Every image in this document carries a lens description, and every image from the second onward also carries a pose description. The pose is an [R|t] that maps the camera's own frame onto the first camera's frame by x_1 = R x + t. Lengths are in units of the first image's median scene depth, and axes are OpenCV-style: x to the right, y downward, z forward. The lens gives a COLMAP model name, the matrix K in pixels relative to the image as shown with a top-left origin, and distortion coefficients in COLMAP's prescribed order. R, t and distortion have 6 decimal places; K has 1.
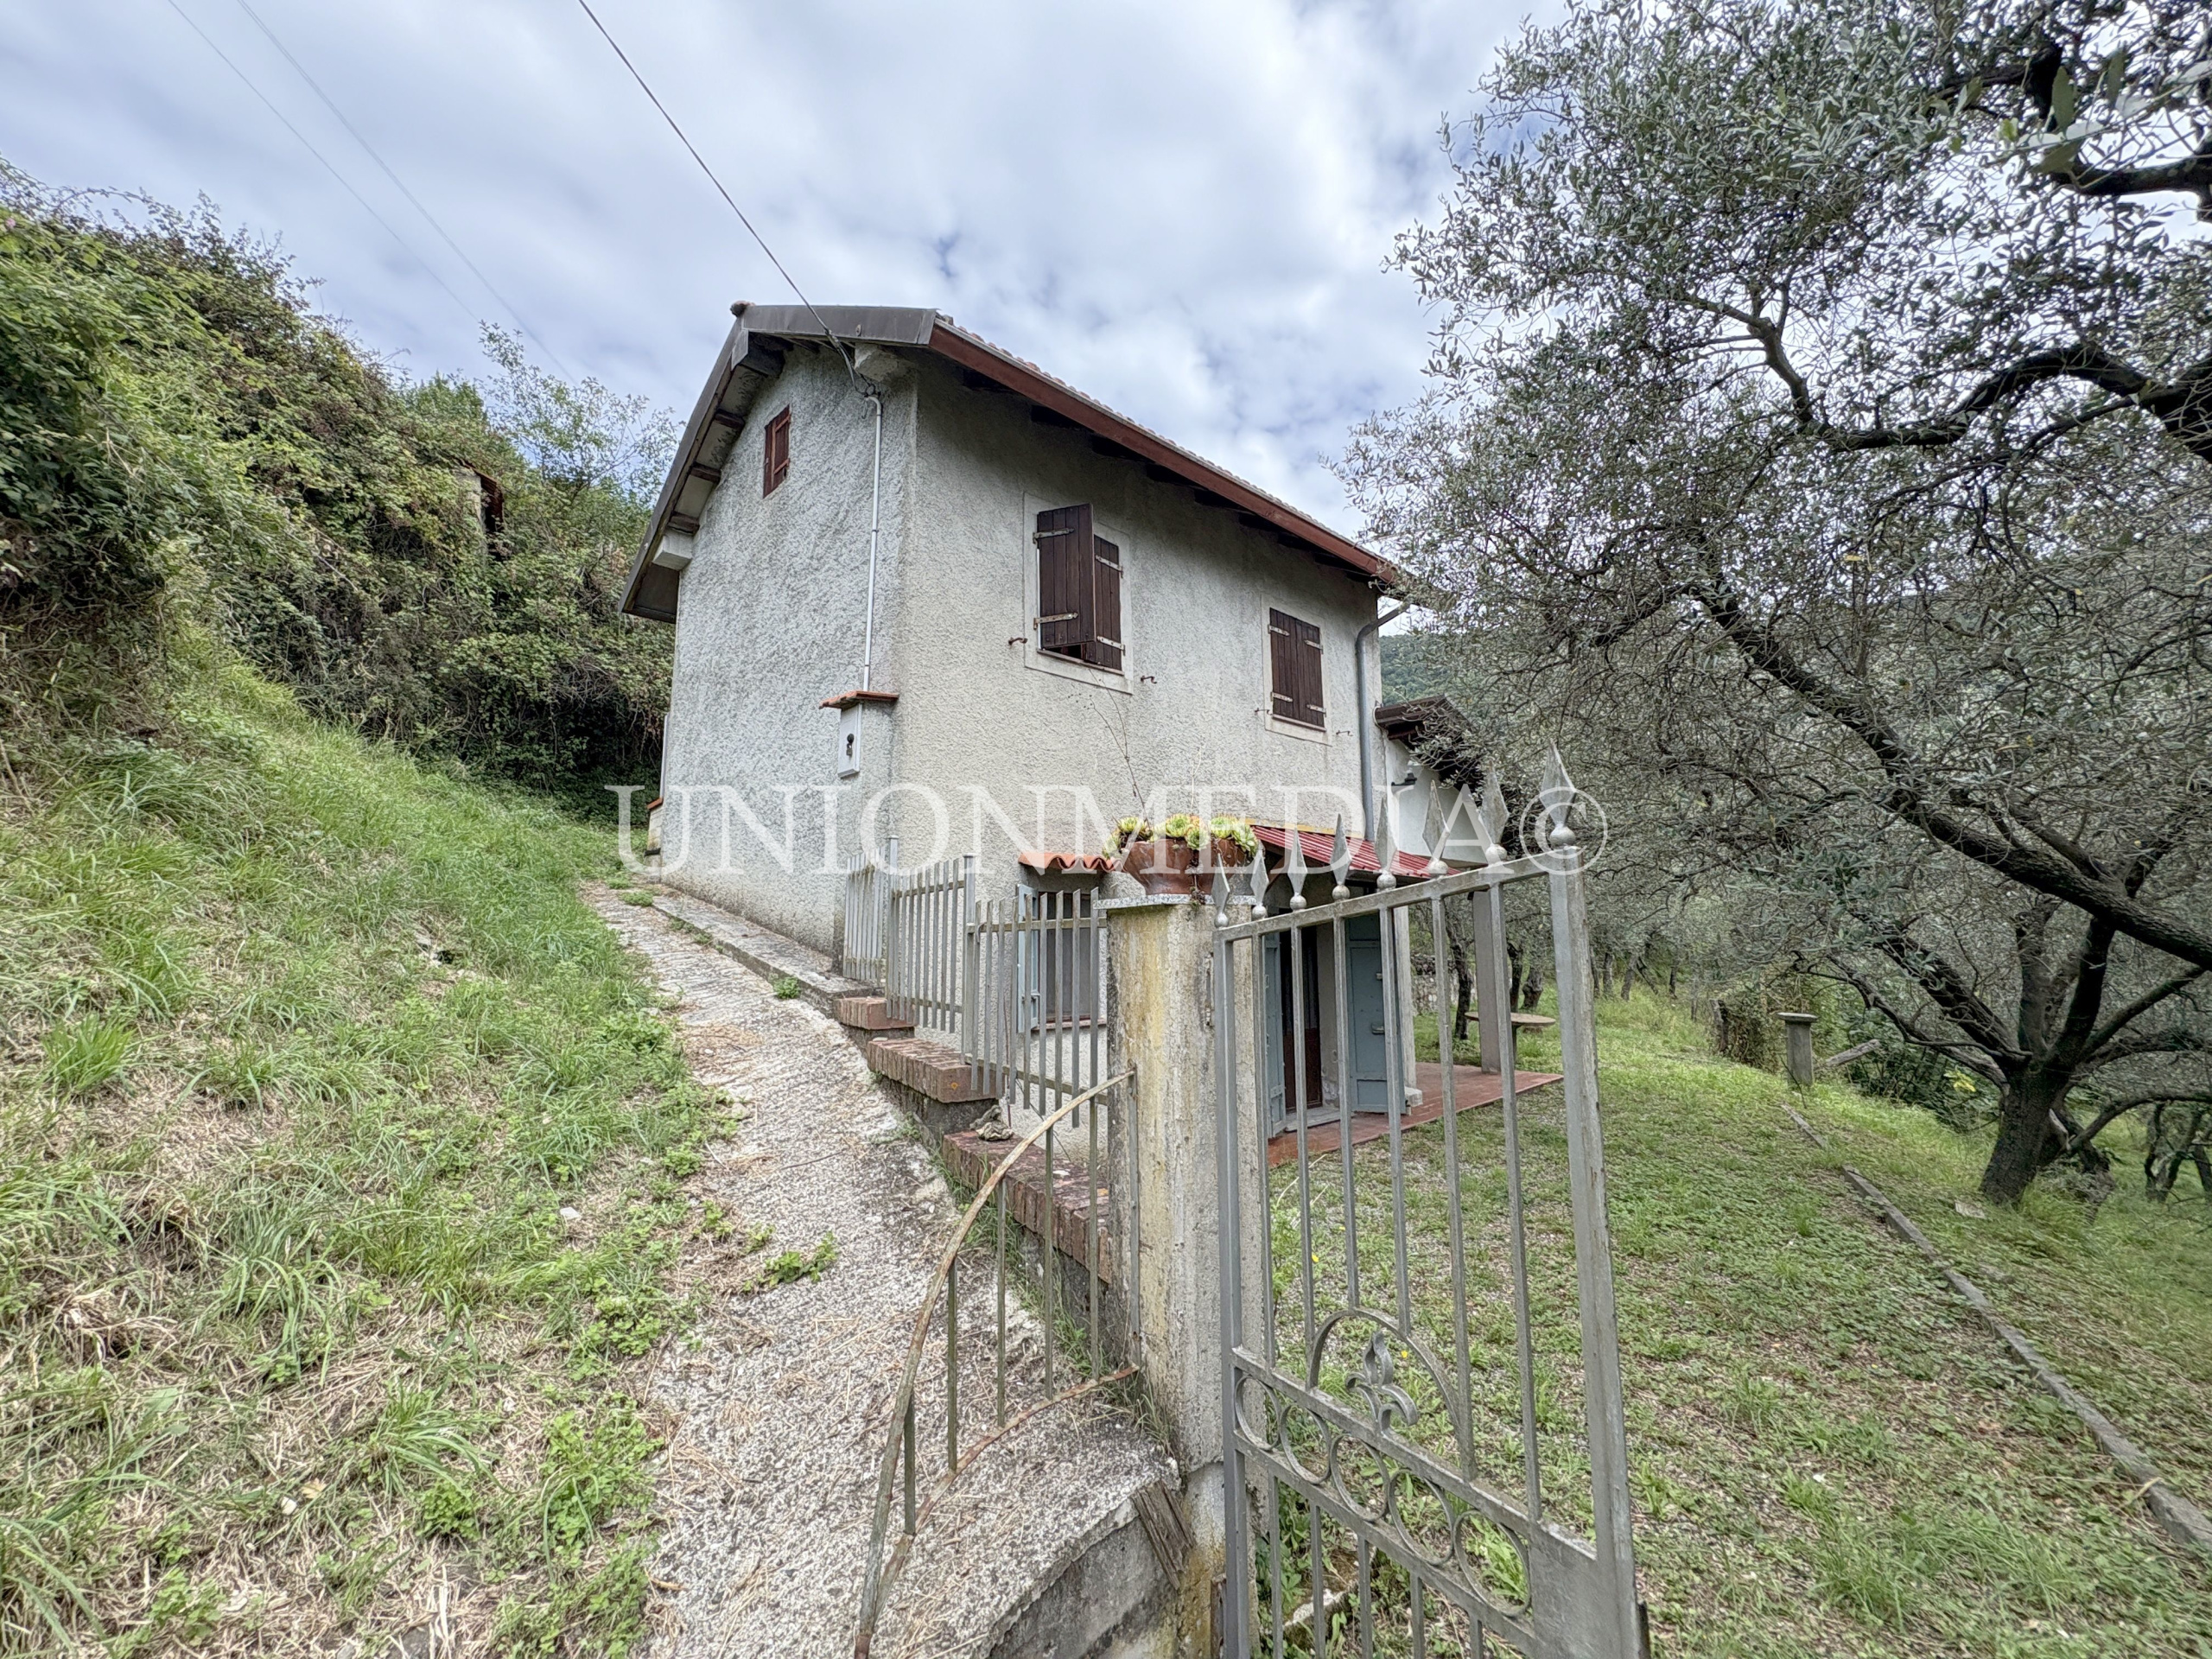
lens RADIAL K [[885.4, 0, 1107.4], [0, 885.4, 816.6], [0, 0, 1]] dist [0.000630, 0.000275]
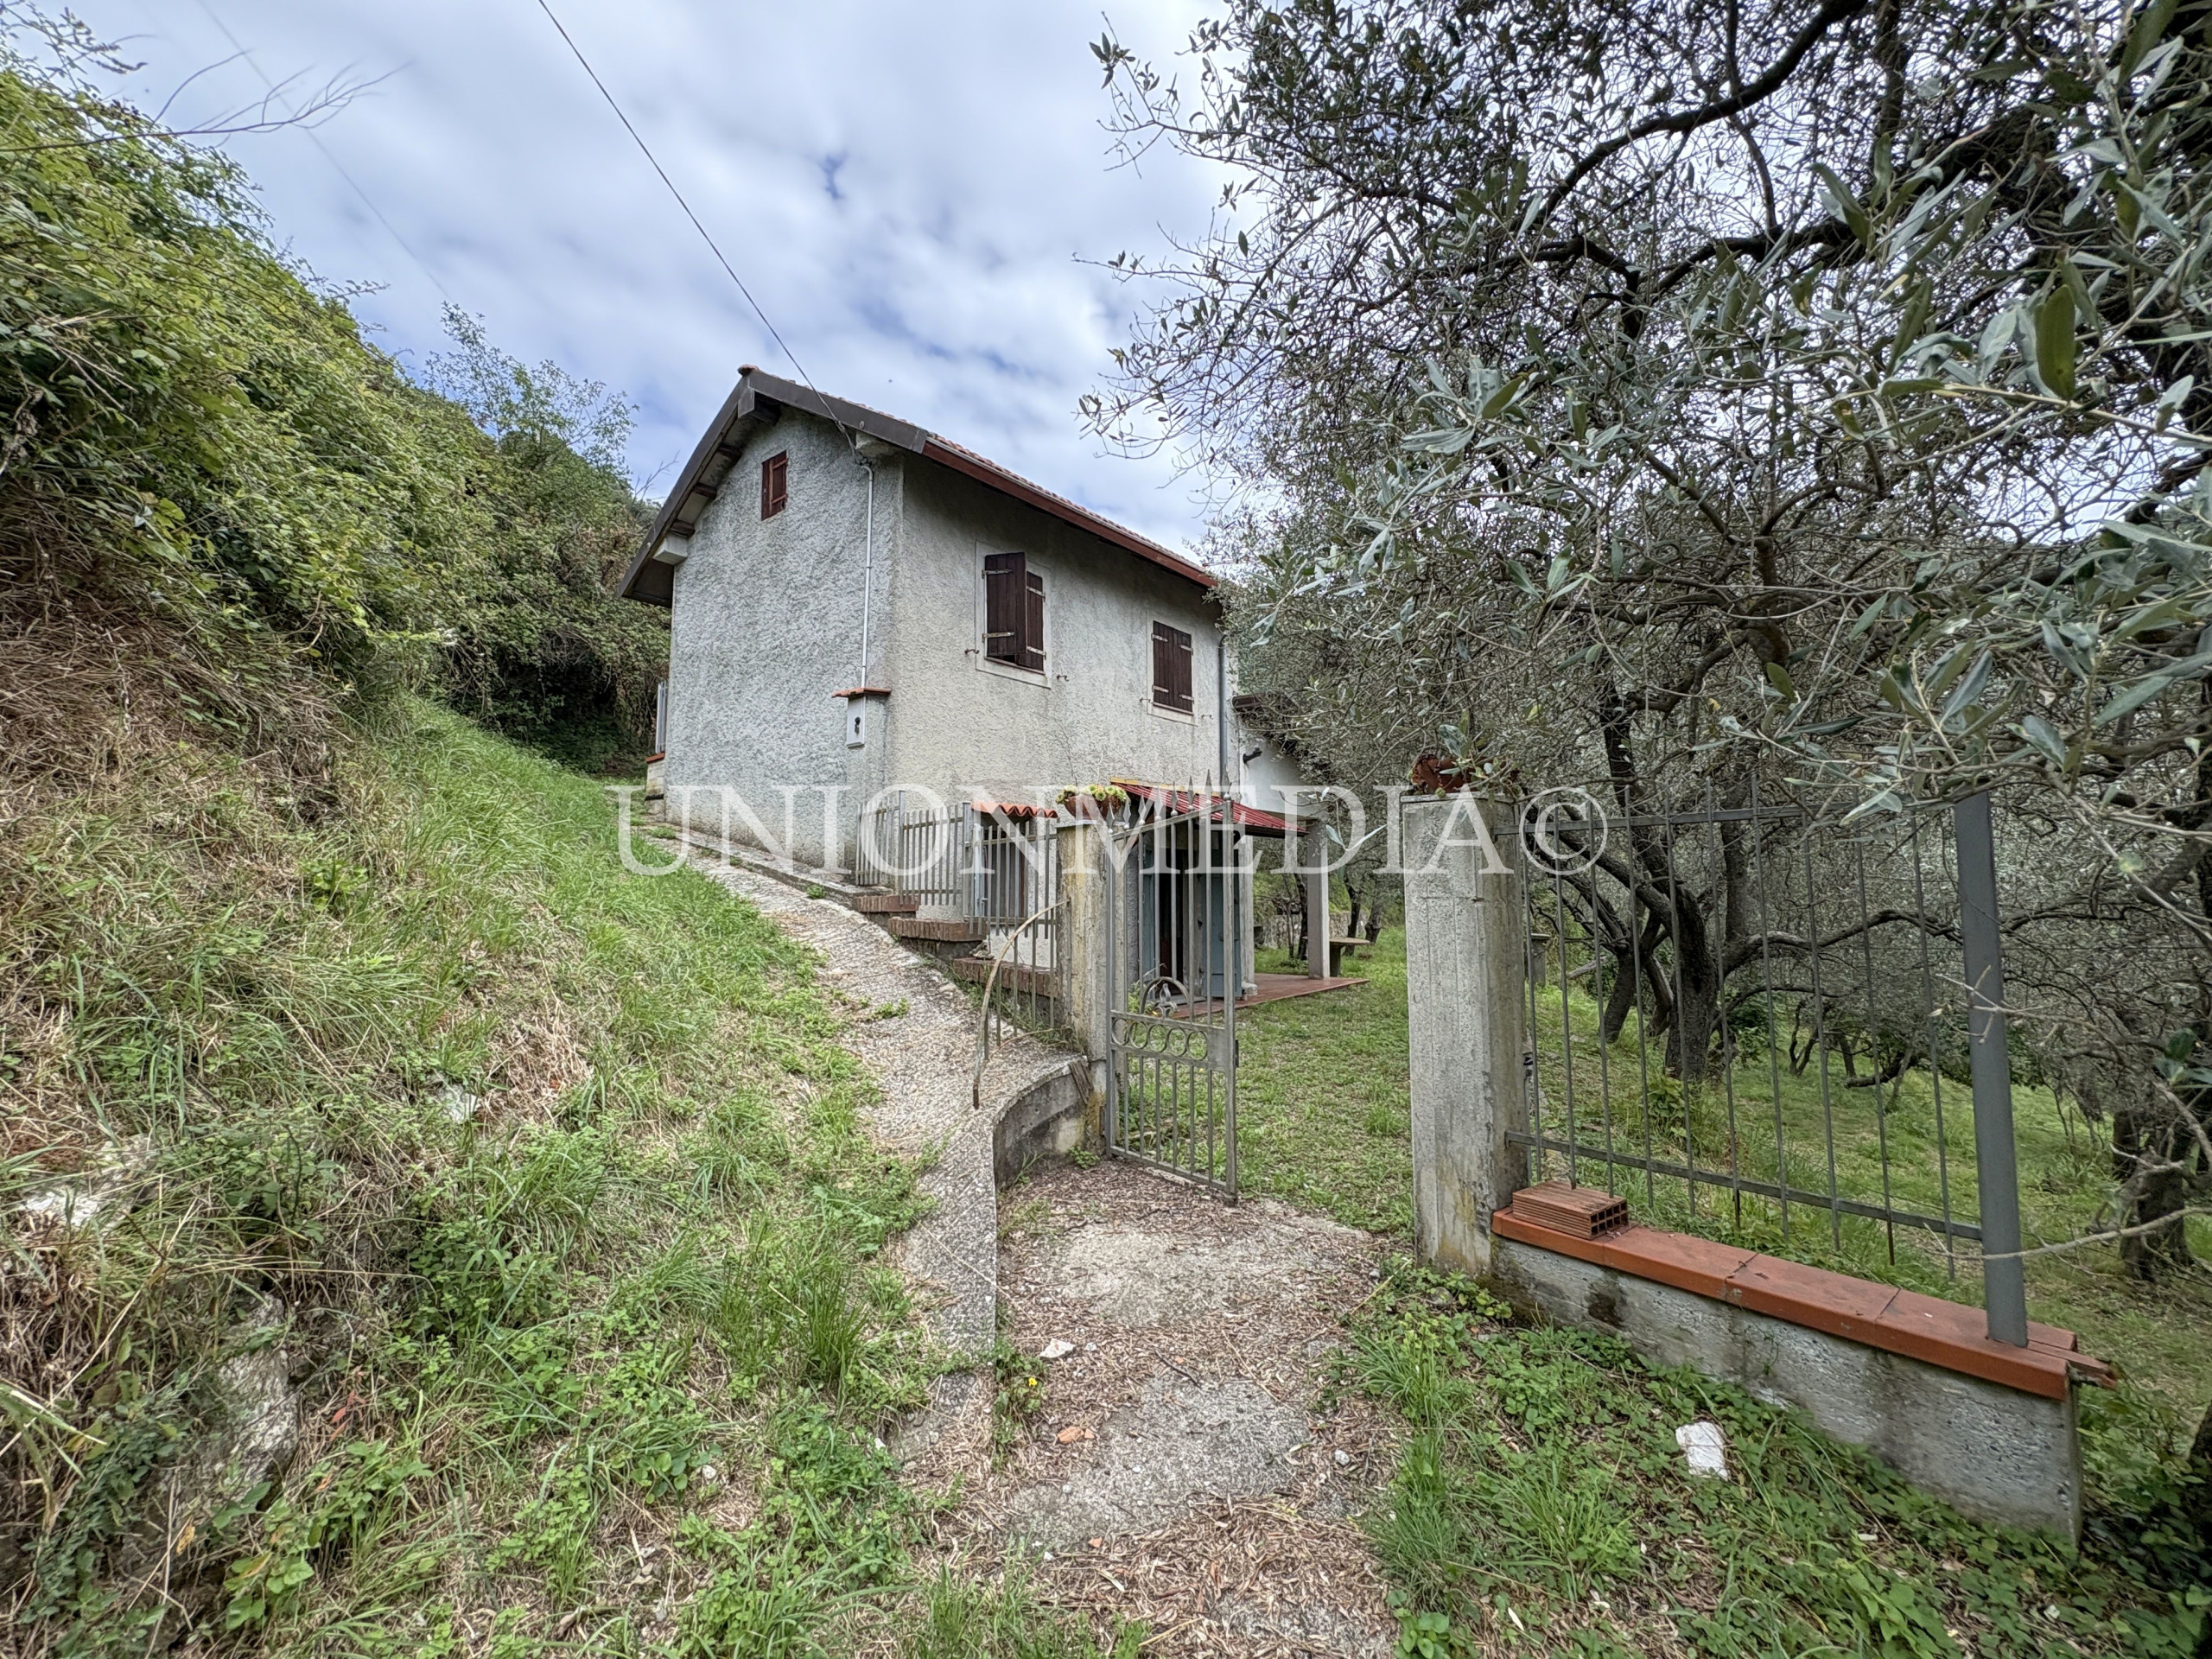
lens RADIAL K [[885.4, 0, 1107.4], [0, 885.4, 816.6], [0, 0, 1]] dist [0.000630, 0.000275]
pose [[0.992594, 0.016092, 0.120412, -0.049455], [-0.022227, 0.998513, 0.049780, -0.011129], [-0.119432, -0.052087, 0.991475, -0.402058]]
